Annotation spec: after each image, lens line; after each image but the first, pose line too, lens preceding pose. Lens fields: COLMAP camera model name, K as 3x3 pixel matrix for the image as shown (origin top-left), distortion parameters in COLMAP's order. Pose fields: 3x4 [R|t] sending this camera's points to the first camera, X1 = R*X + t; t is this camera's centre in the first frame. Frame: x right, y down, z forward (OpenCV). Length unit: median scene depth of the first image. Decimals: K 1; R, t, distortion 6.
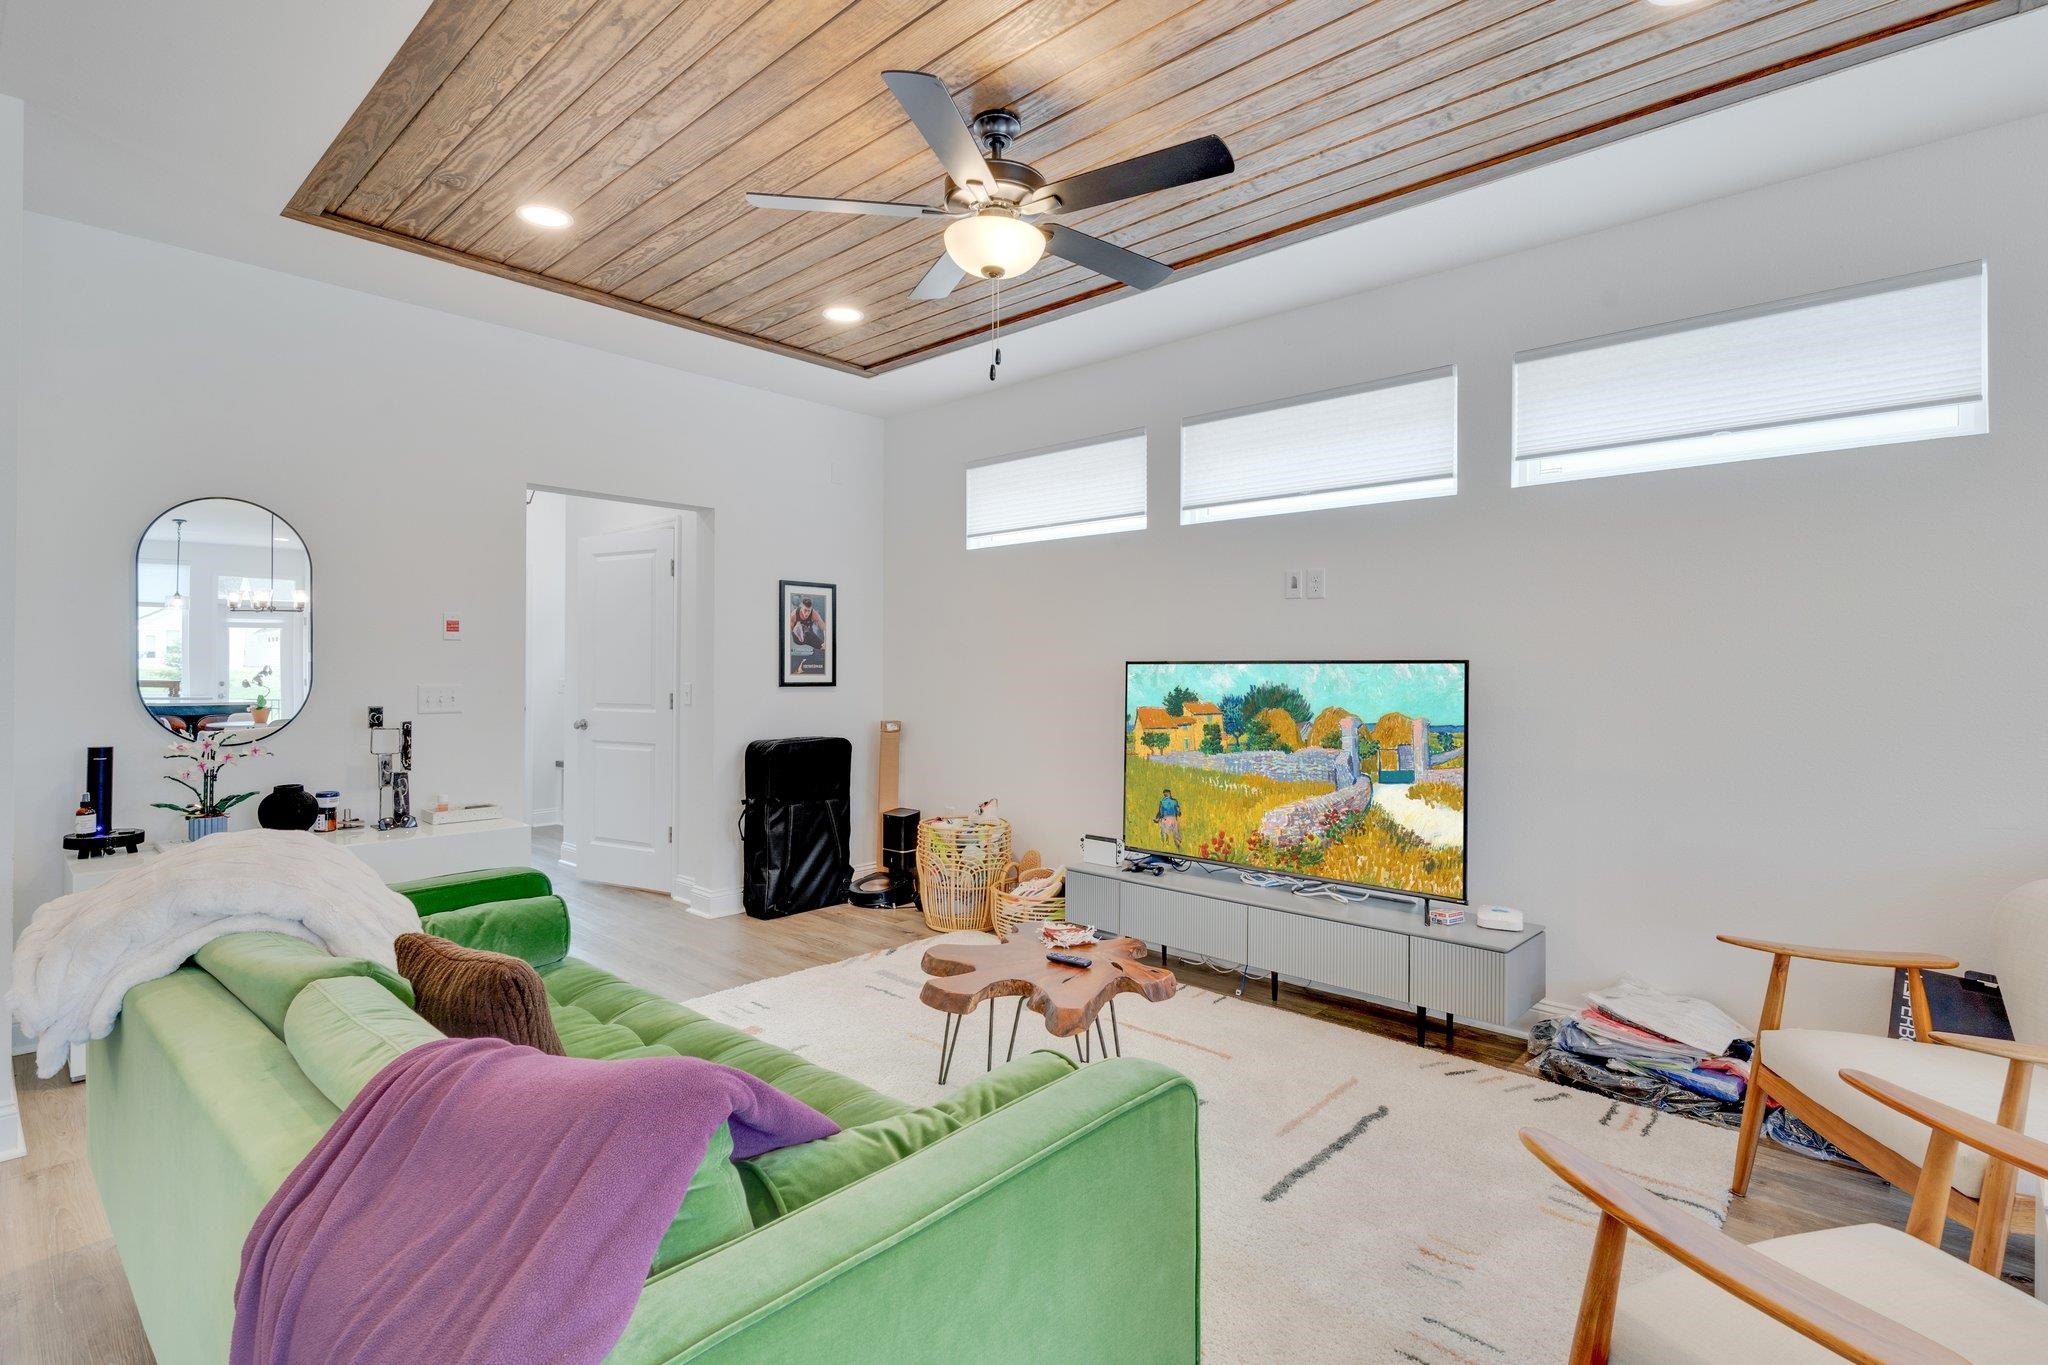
lens RADIAL K [[970.5, 0, 1016.9], [0, 970.5, 662.3], [0, 0, 1]] dist [-0.000811, 0.000082]
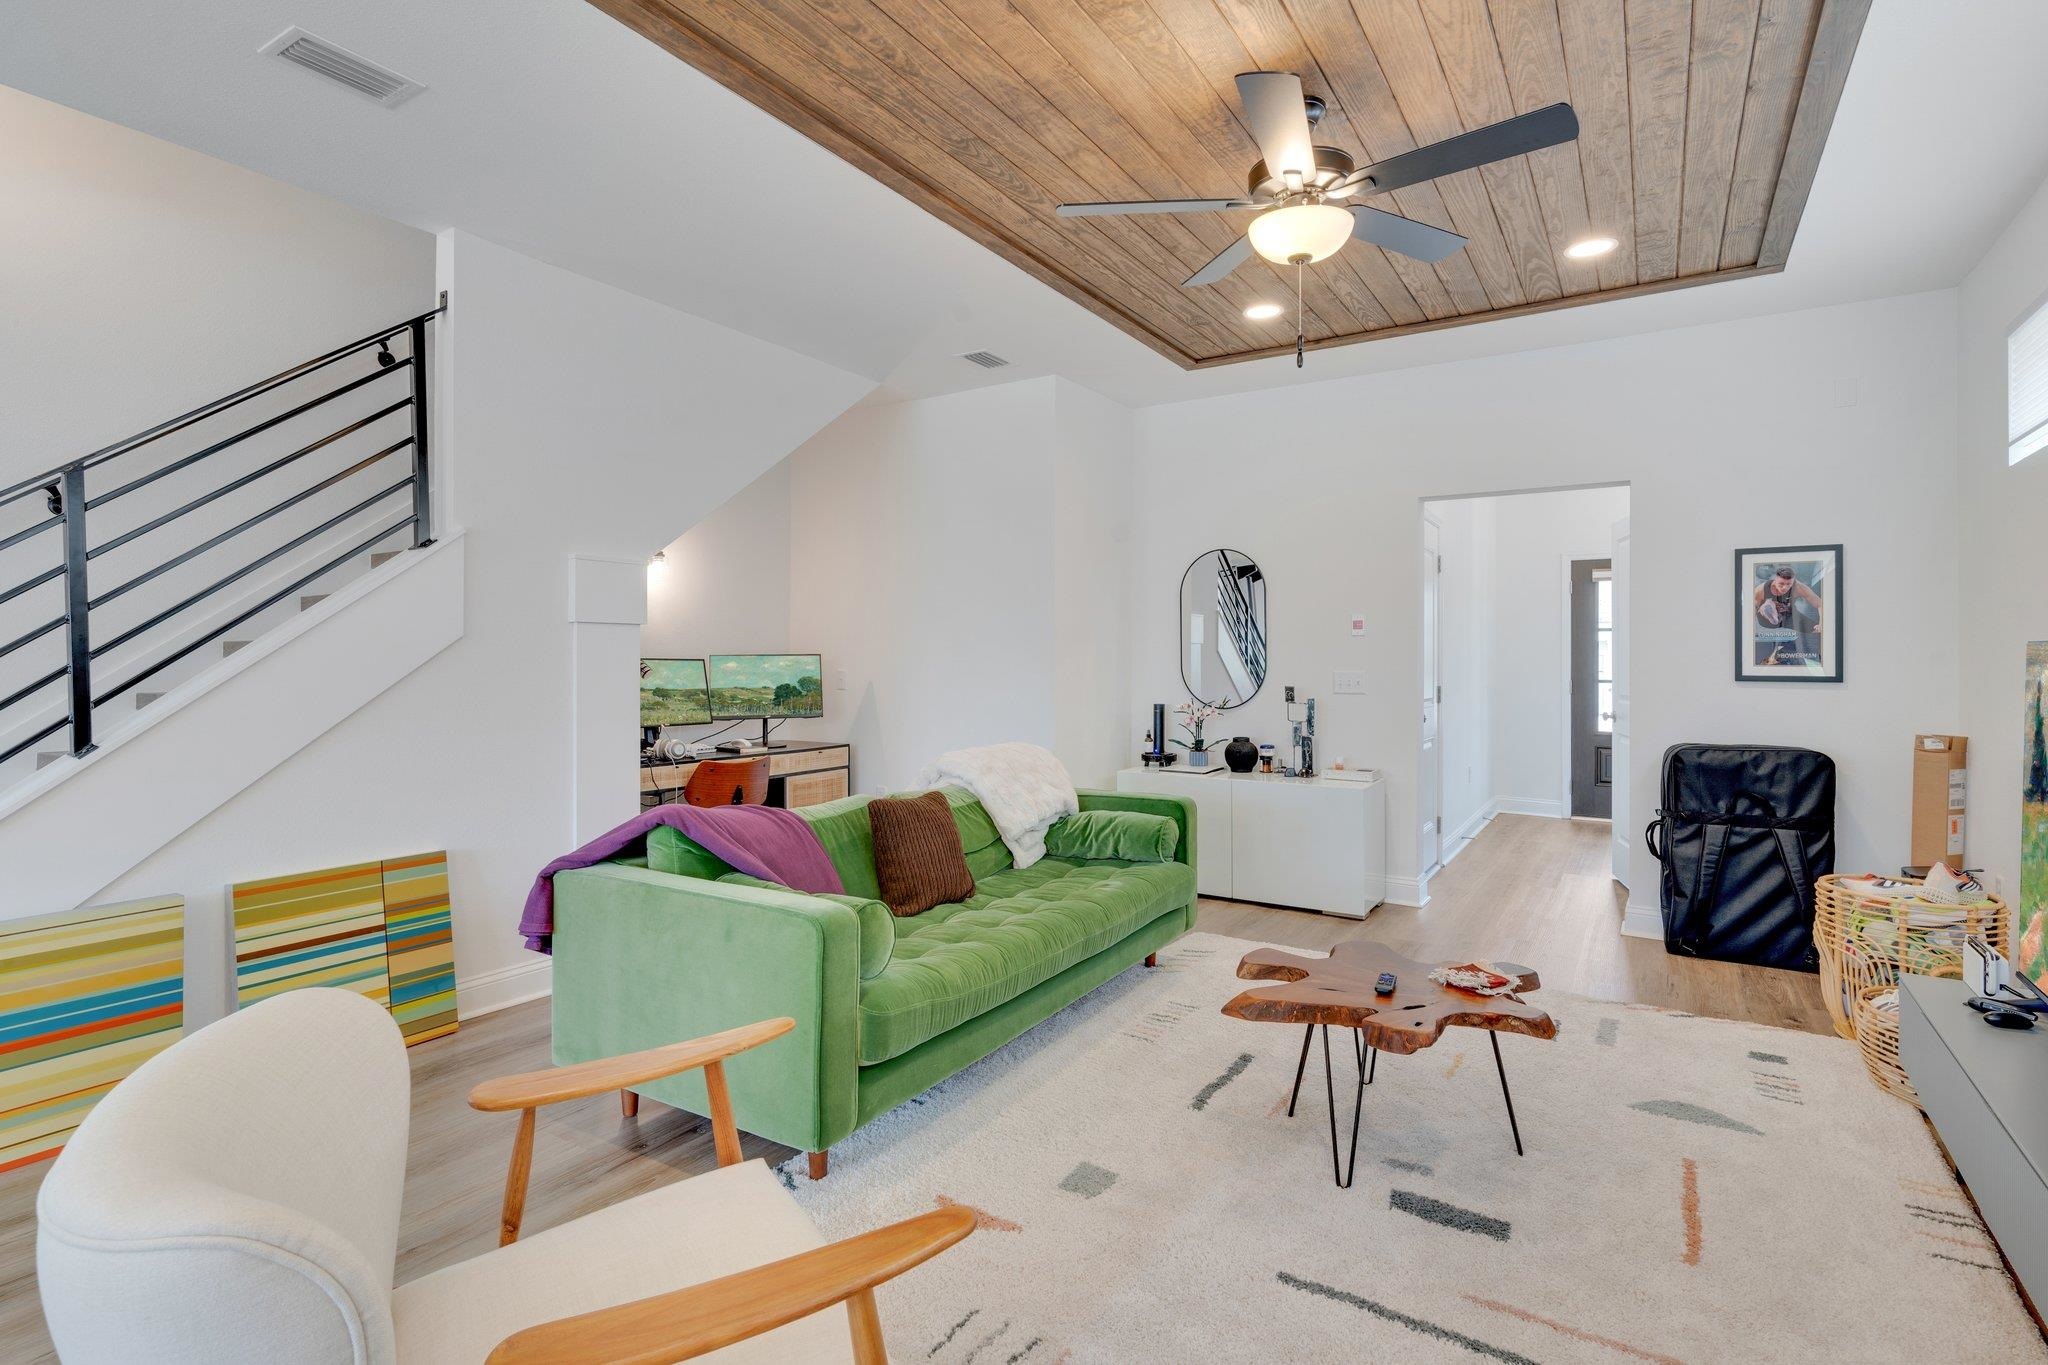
lens RADIAL K [[992.3, 0, 1022.6], [0, 992.3, 656.2], [0, 0, 1]] dist [0.000104, 0.000441]
pose [[0.180033, -0.003450, -0.983654, 0.596400], [0.007167, 0.999972, -0.002196, 0.002817], [0.983634, -0.006654, 0.180053, 0.341601]]
